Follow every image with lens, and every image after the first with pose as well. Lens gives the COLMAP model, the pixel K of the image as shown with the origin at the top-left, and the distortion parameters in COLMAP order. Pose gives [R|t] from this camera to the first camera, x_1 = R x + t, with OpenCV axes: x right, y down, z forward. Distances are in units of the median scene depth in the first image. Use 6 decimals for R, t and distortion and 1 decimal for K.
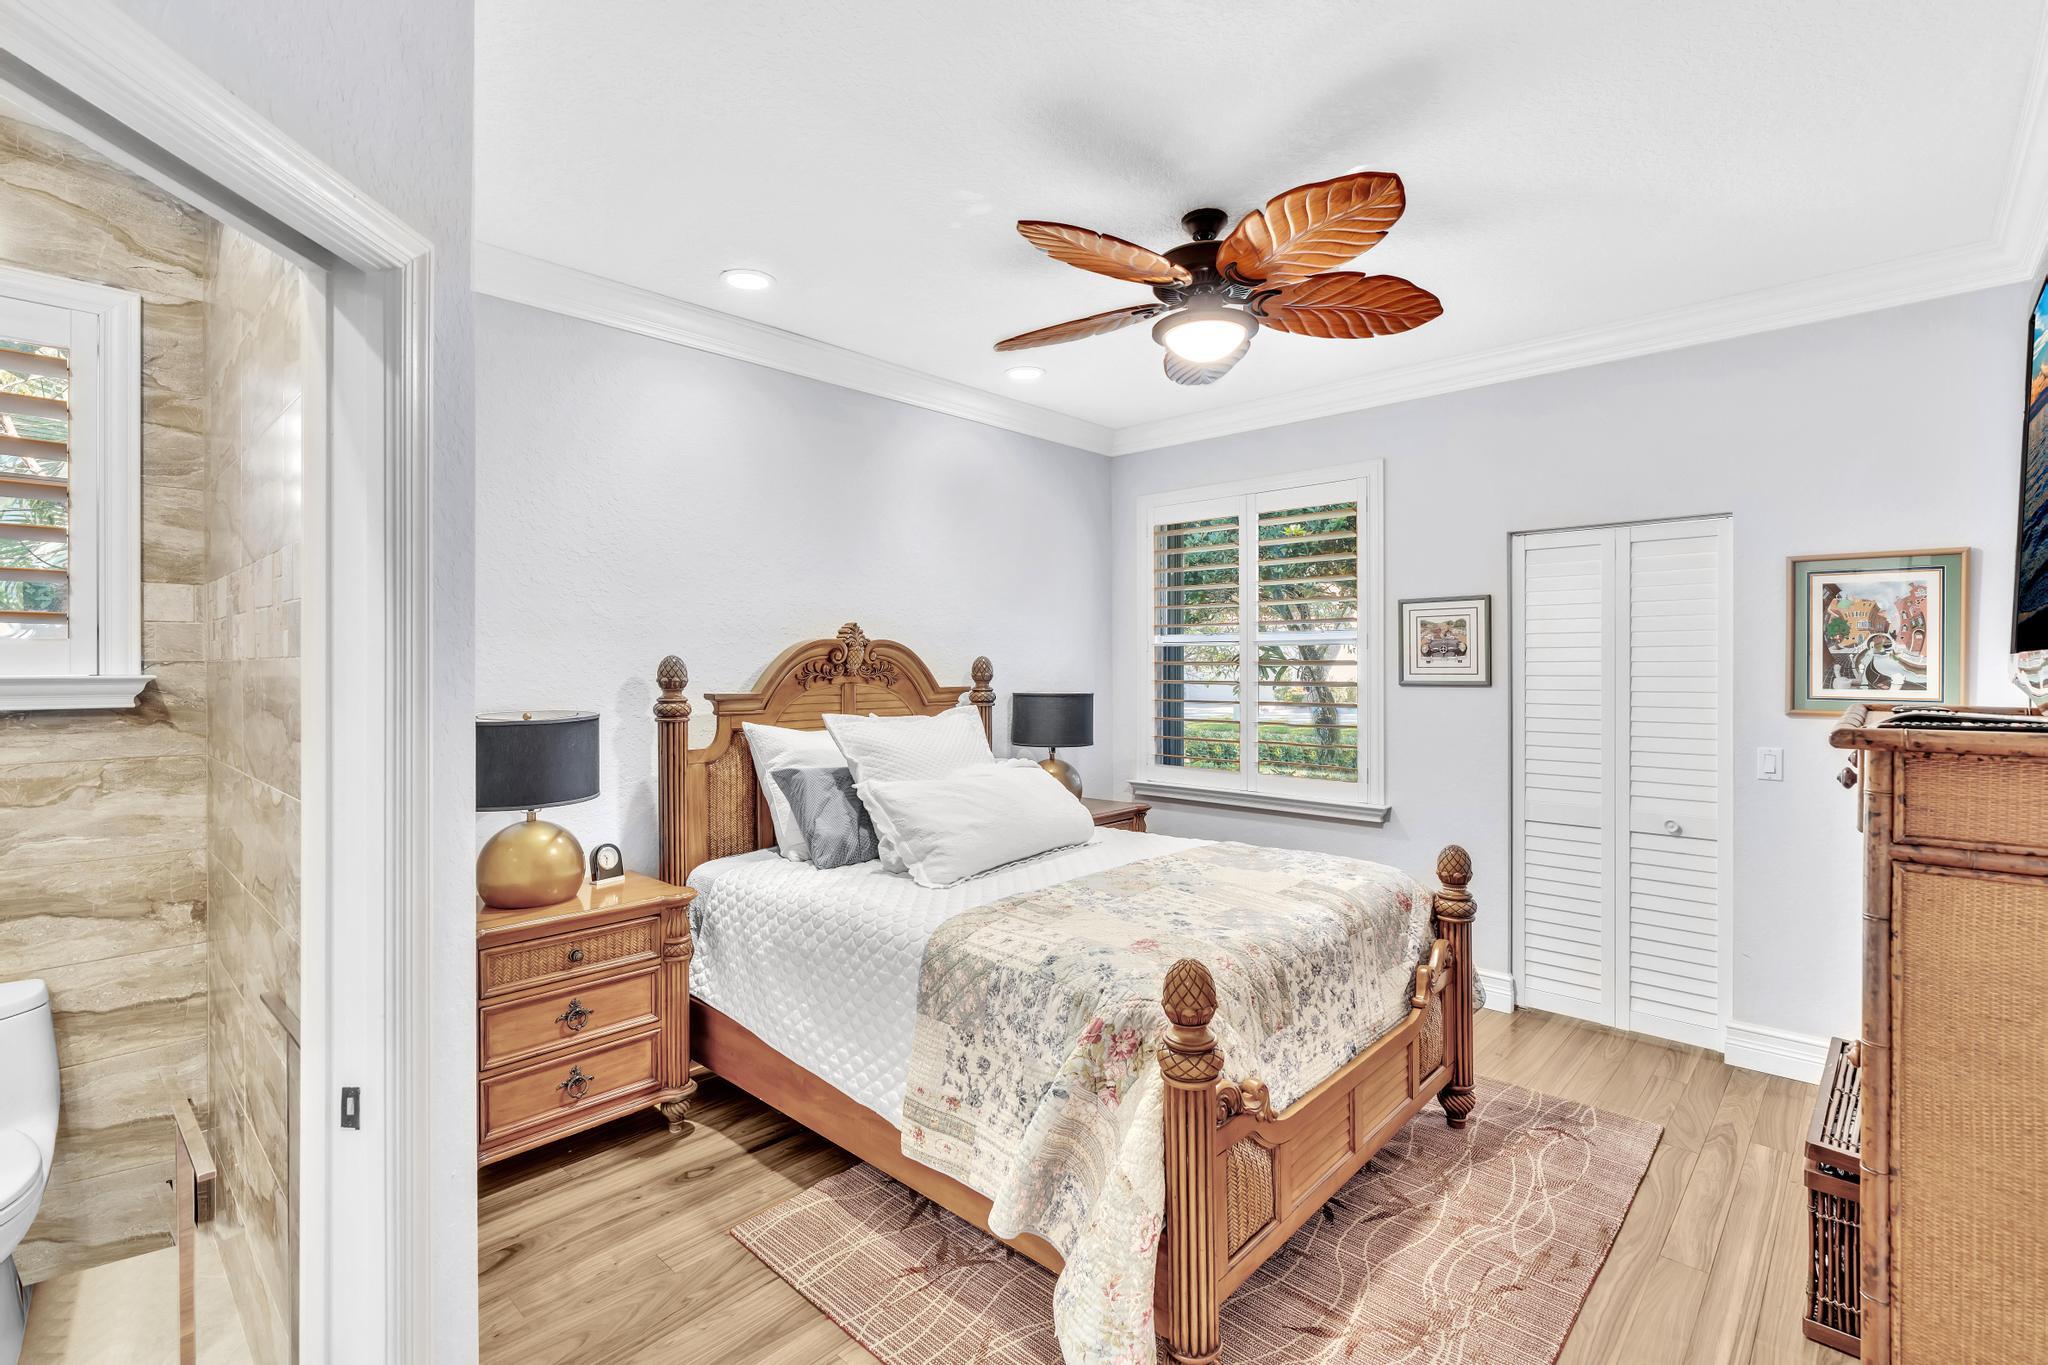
lens RADIAL K [[929.2, 0, 1022.4], [0, 929.2, 660.0], [0, 0, 1]] dist [-0.006091, 0.001578]
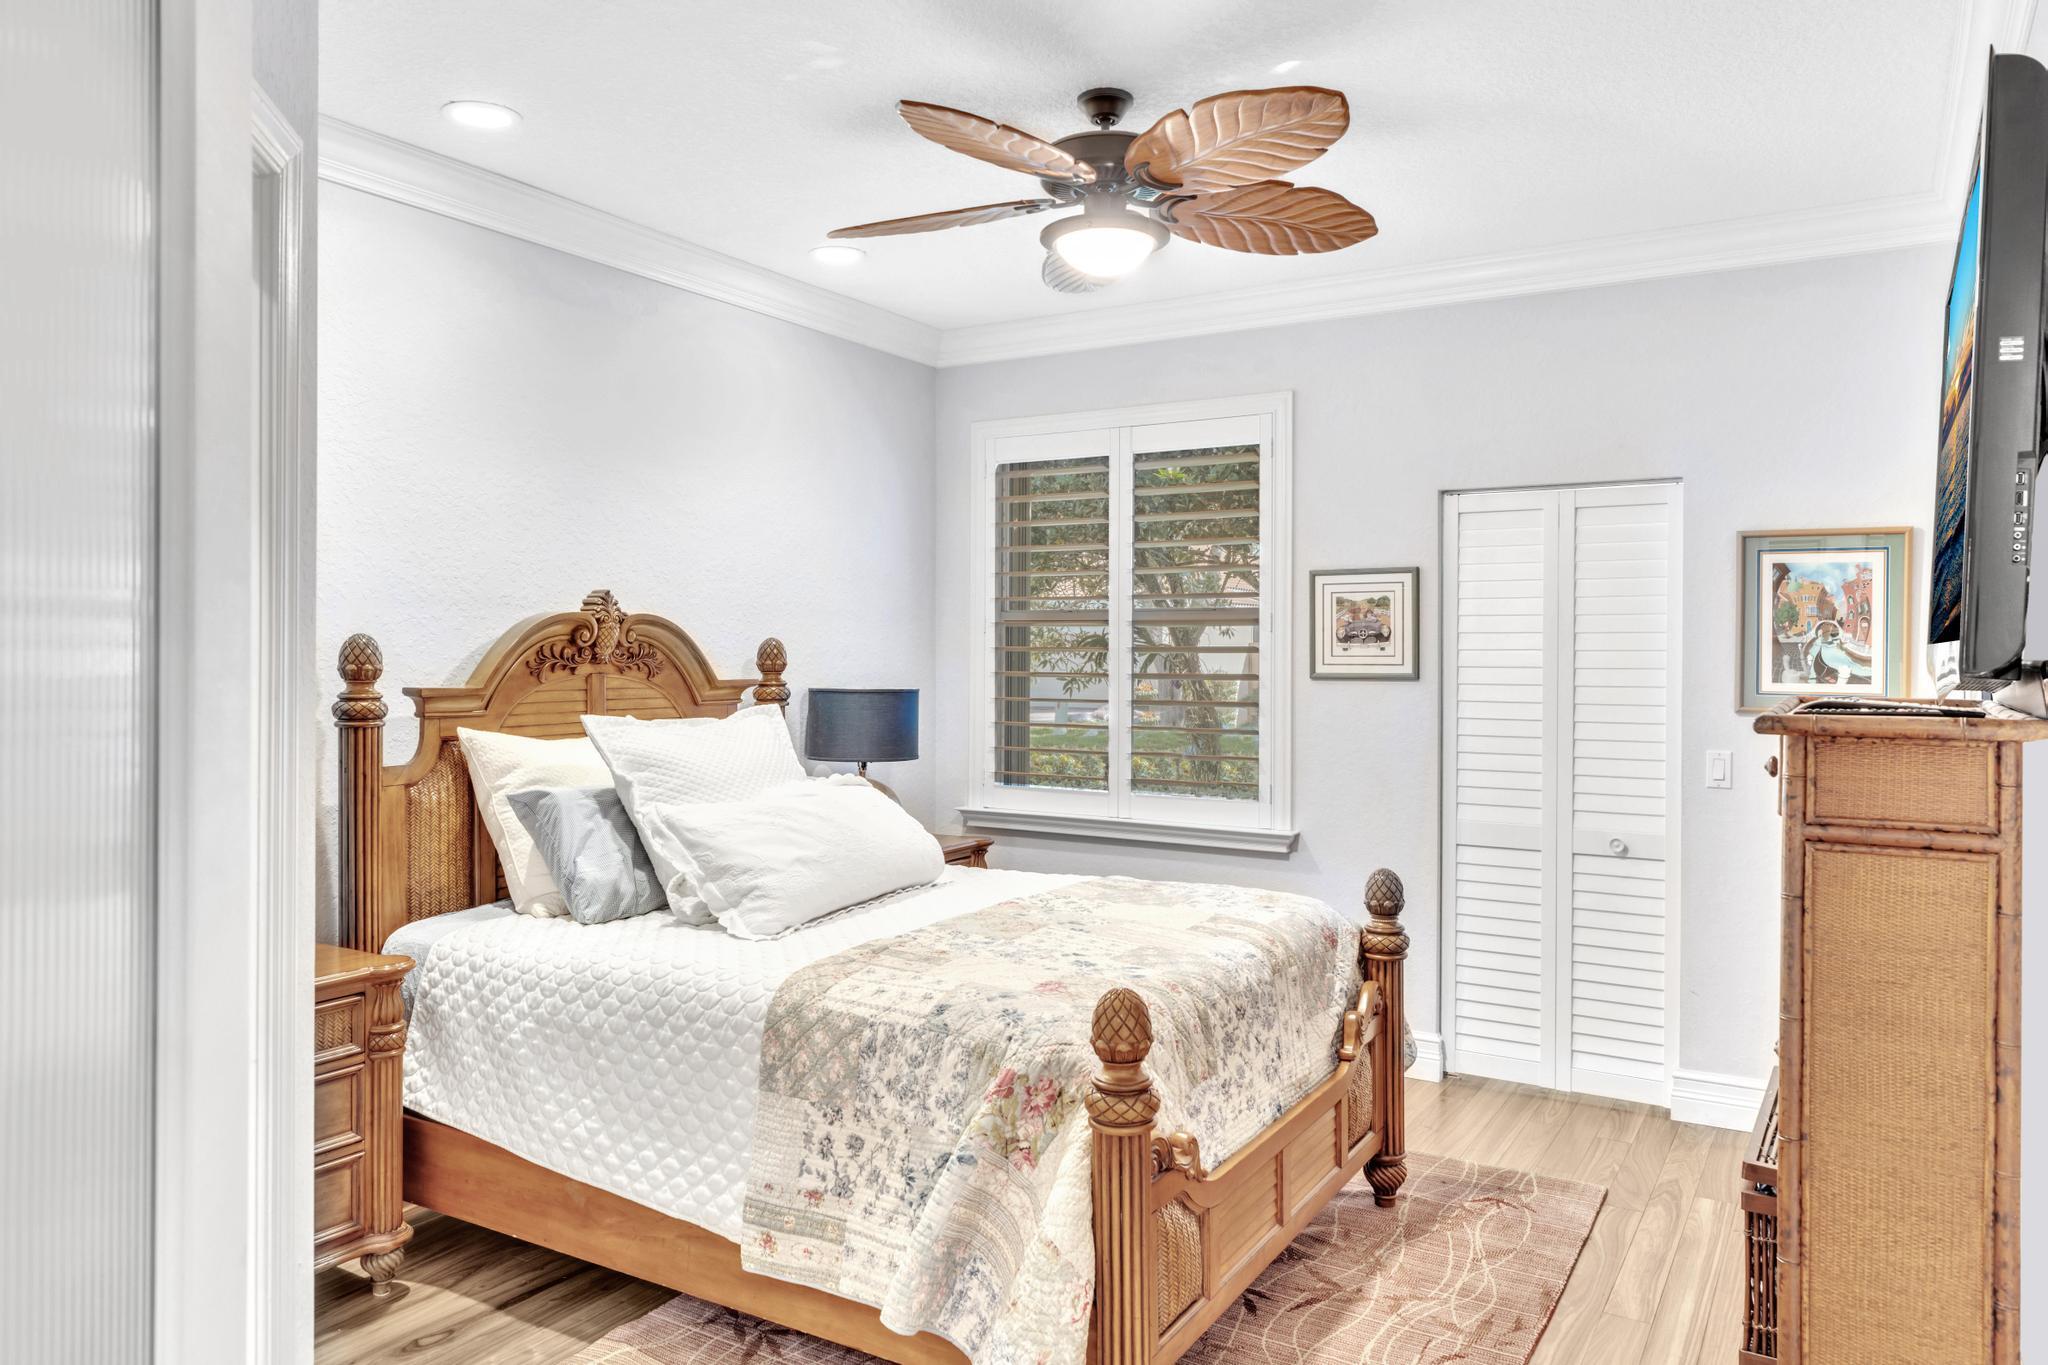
lens RADIAL K [[1391.7, 0, 1025.9], [0, 1391.7, 640.8], [0, 0, 1]] dist [0.001531, -0.005820]
pose [[0.978242, 0.007697, 0.207323, -0.124655], [-0.007197, 0.999969, -0.003167, 0.000674], [-0.207341, 0.001606, 0.978267, -0.177923]]
